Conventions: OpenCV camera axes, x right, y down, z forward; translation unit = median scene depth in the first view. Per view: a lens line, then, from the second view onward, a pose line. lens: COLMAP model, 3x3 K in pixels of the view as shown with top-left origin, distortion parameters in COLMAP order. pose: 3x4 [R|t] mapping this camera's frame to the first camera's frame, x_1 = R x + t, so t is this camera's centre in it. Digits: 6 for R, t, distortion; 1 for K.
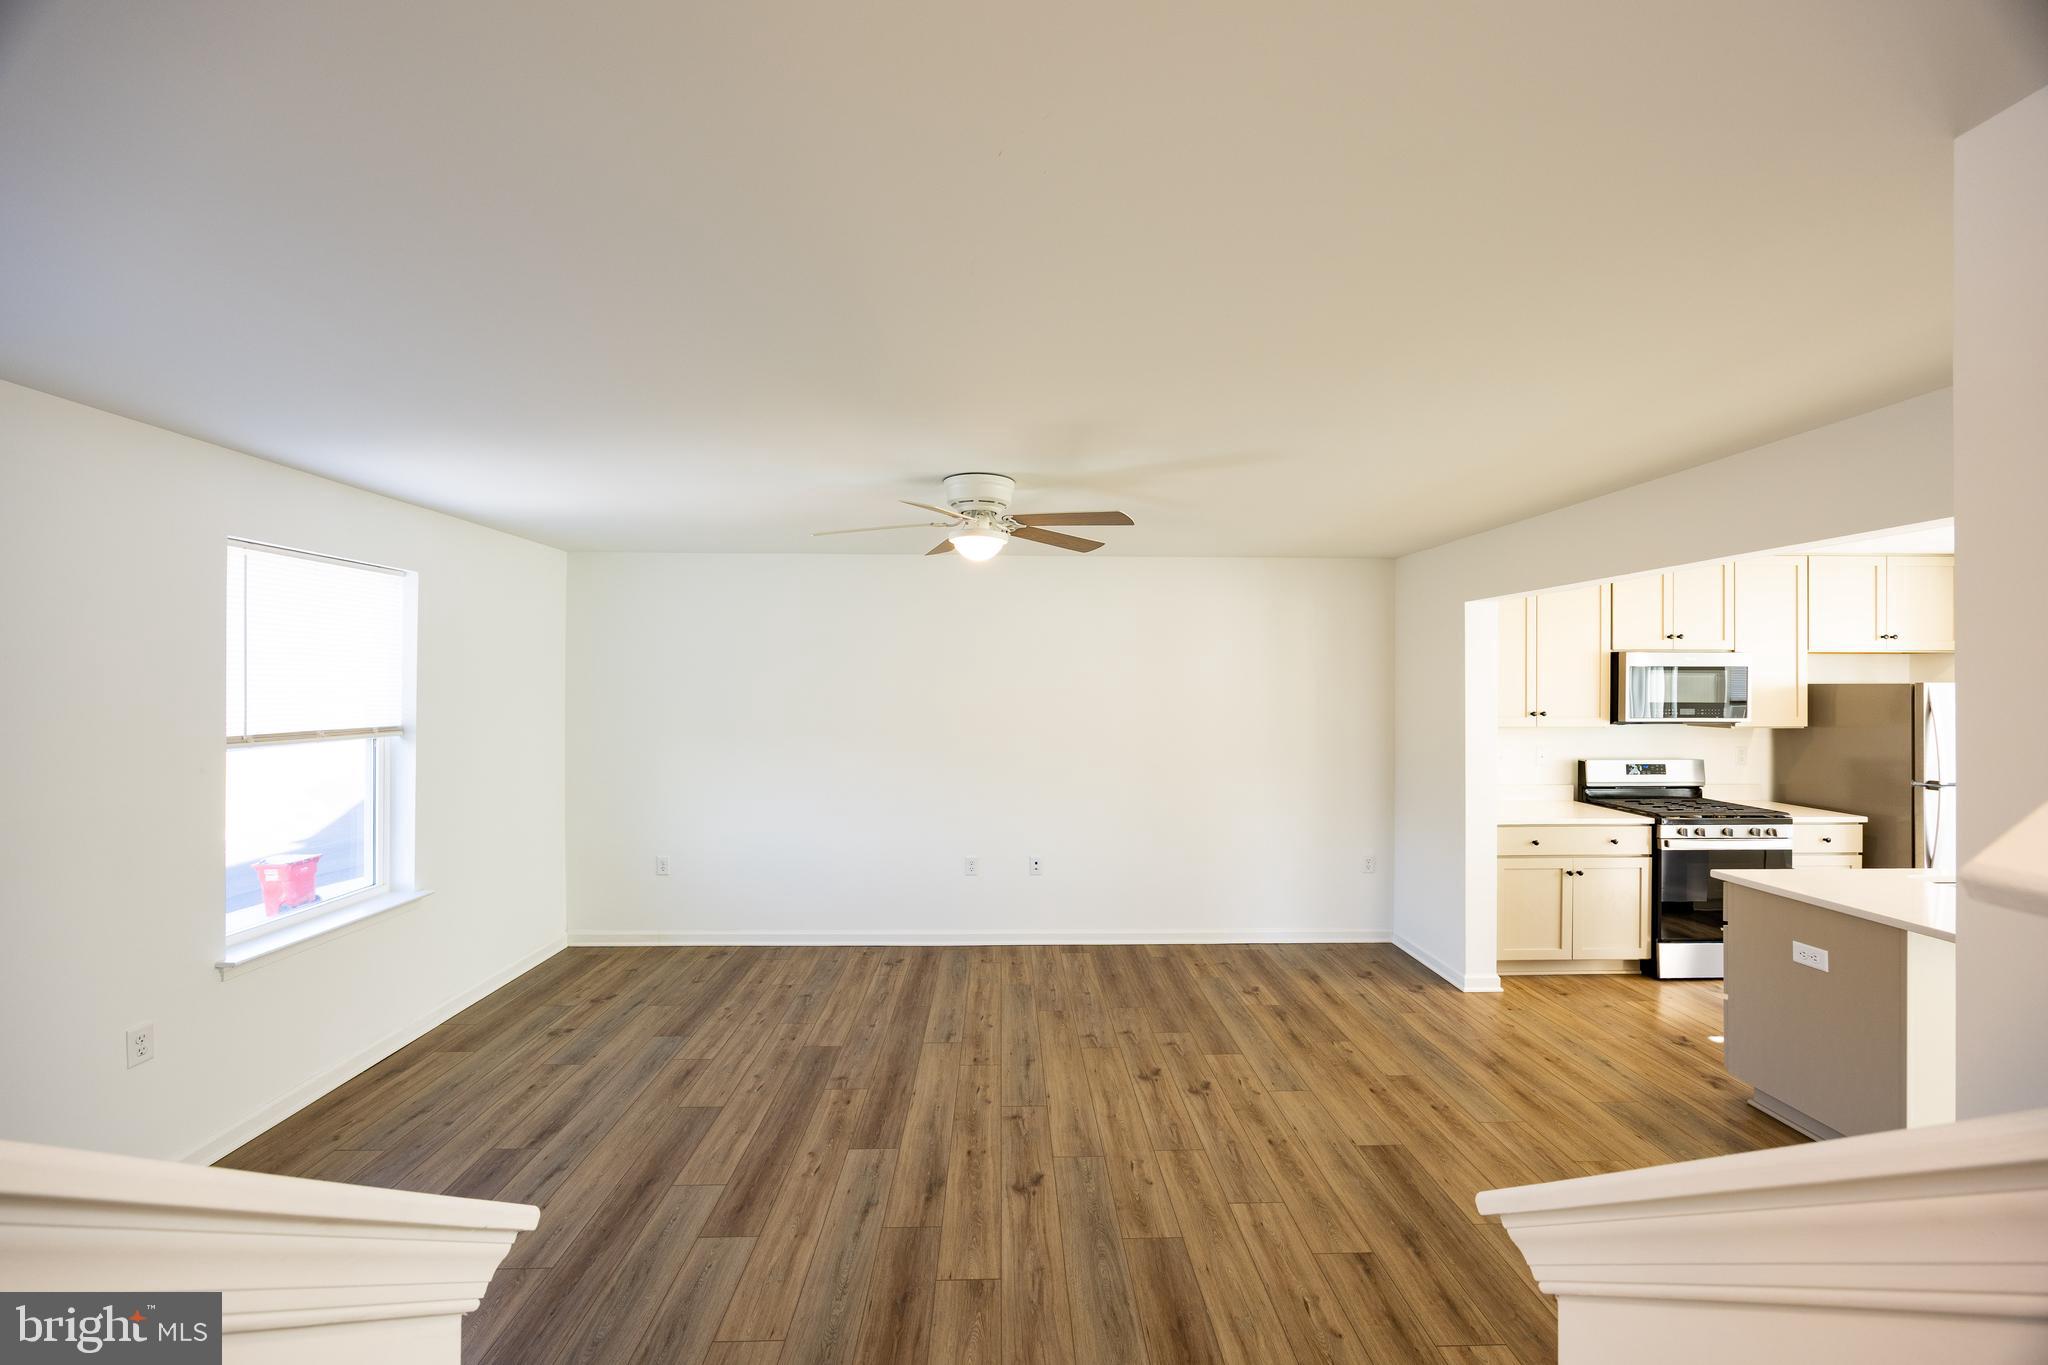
lens RADIAL K [[776.7, 0, 1020.7], [0, 776.7, 683.0], [0, 0, 1]] dist [-0.002301, -0.000433]
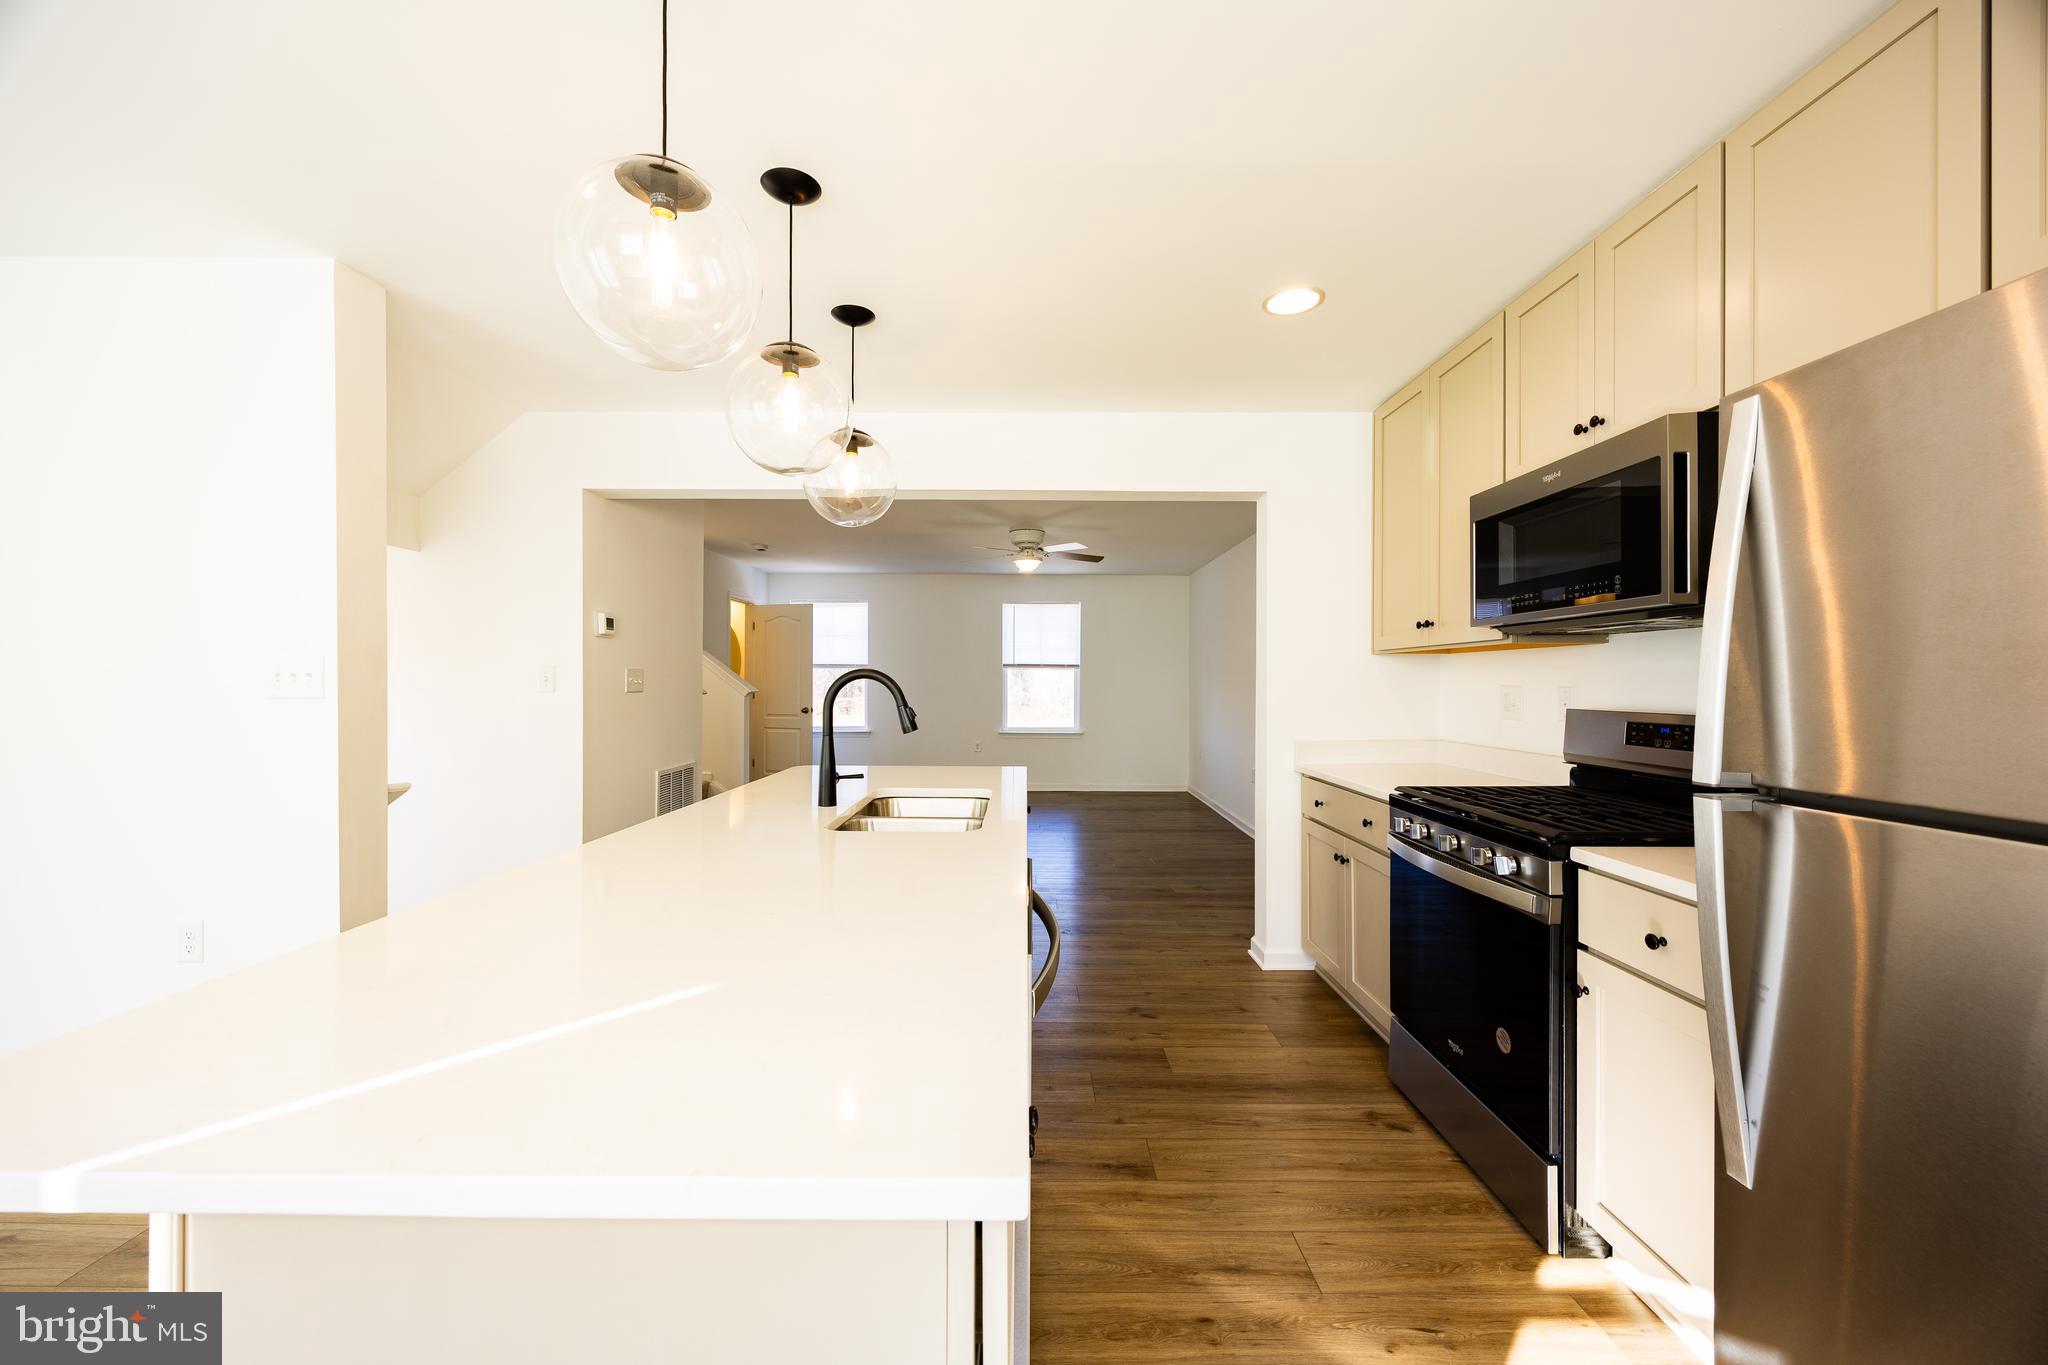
lens RADIAL K [[776.7, 0, 1024.3], [0, 776.7, 684.0], [0, 0, 1]] dist [-0.002301, -0.000433]
pose [[-0.023755, 0.001969, -0.999716, 1.437765], [-0.004959, 0.999986, 0.002088, 0.097228], [0.999706, 0.005008, -0.023745, 0.767589]]
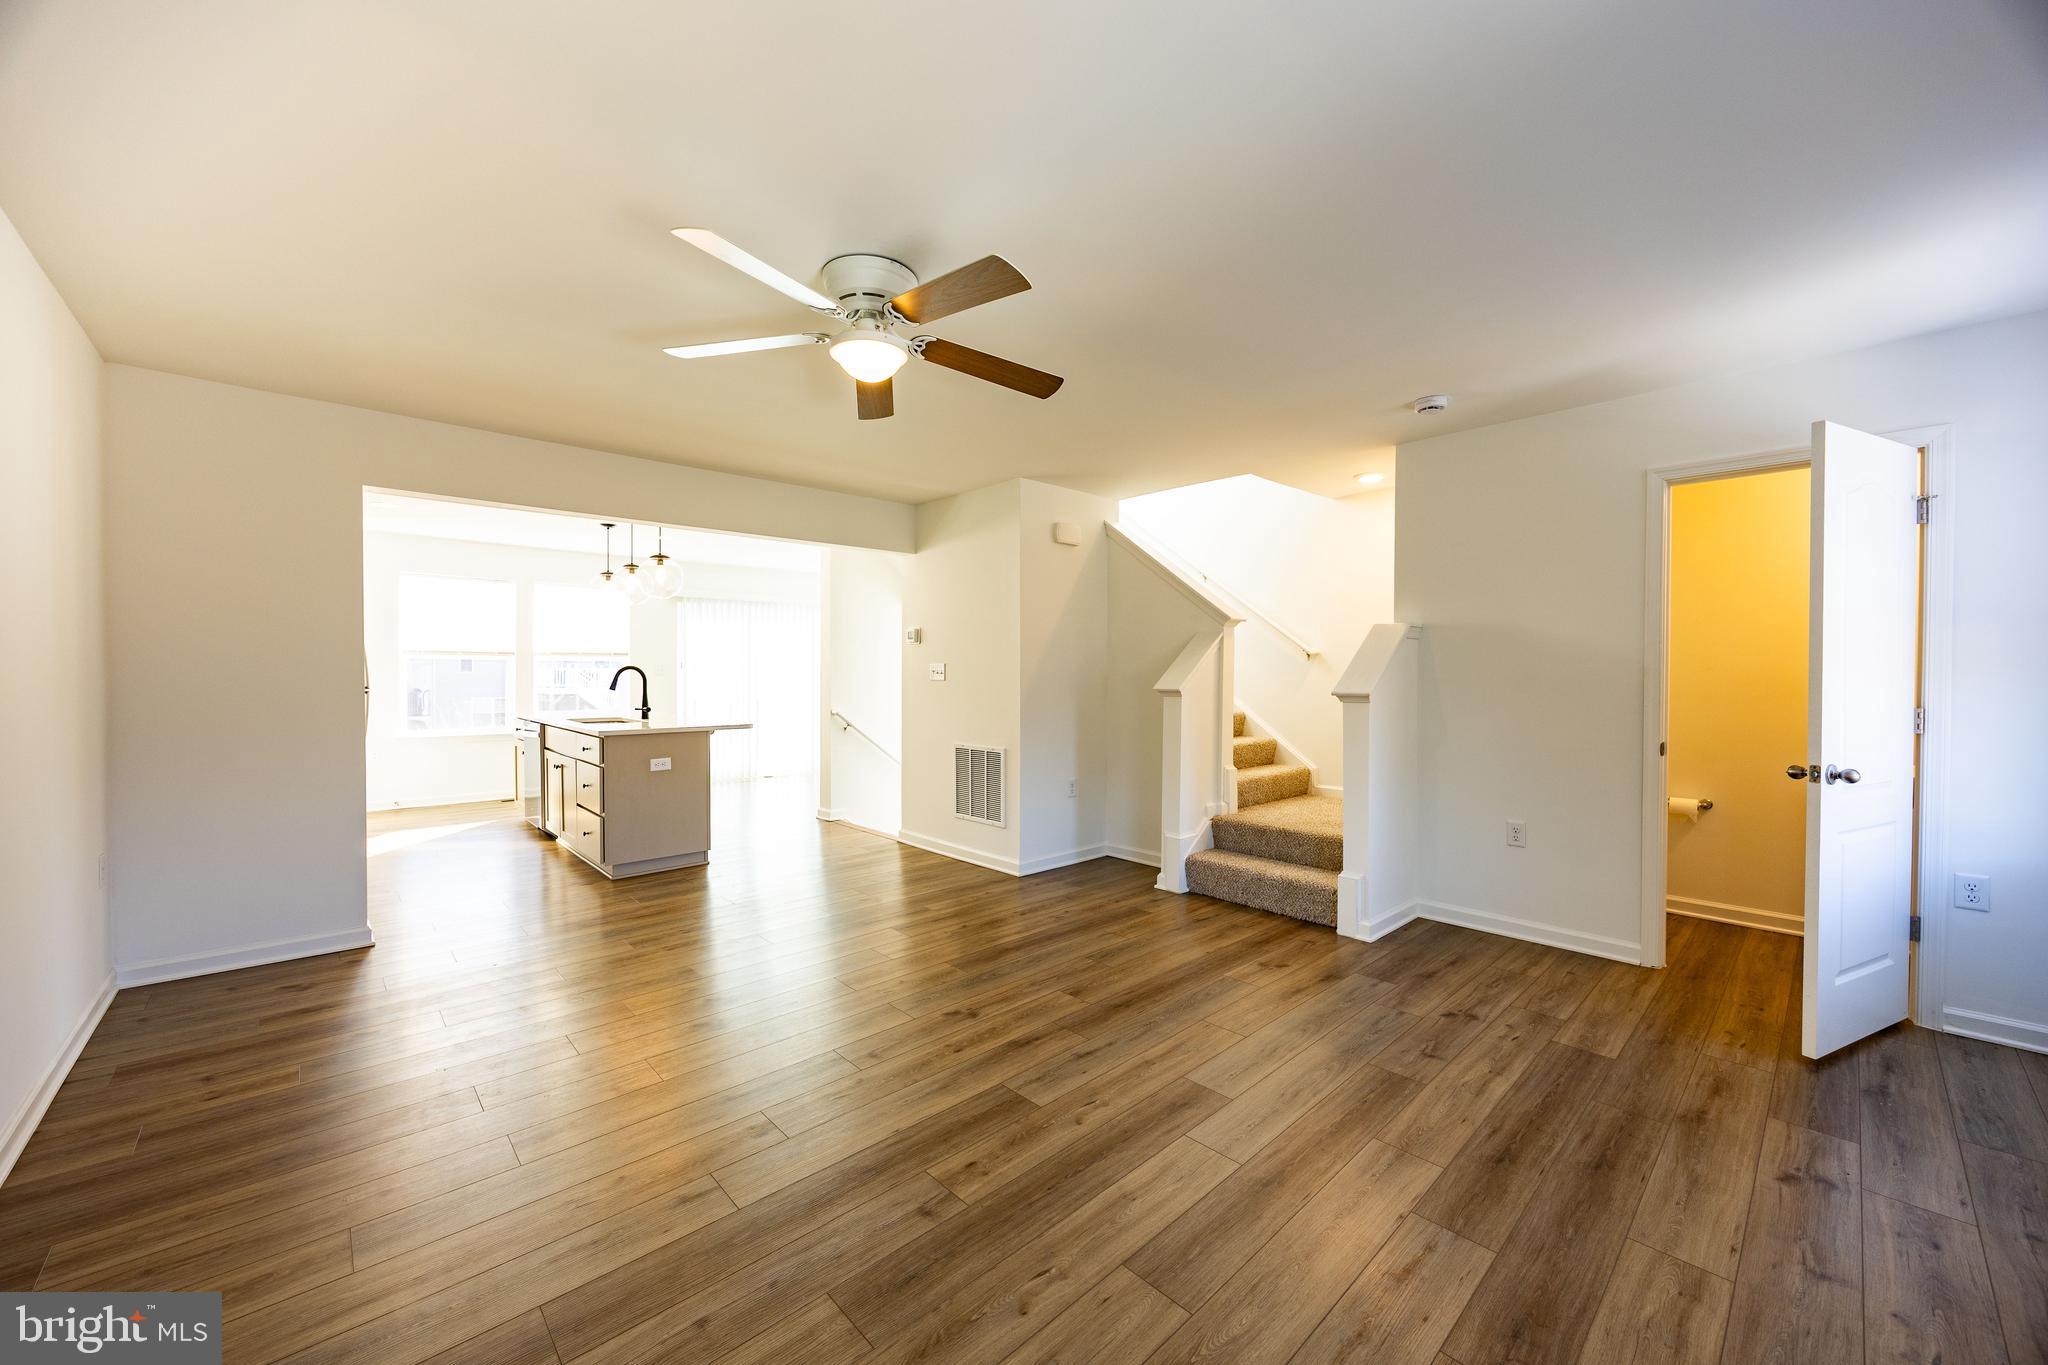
lens RADIAL K [[776.7, 0, 1029.2], [0, 776.7, 684.3], [0, 0, 1]] dist [-0.002301, -0.000433]
pose [[-0.667804, -0.016146, 0.744162, -0.540199], [-0.004014, 0.999828, 0.018092, 0.093272], [-0.744326, 0.009095, -0.667754, 1.028805]]
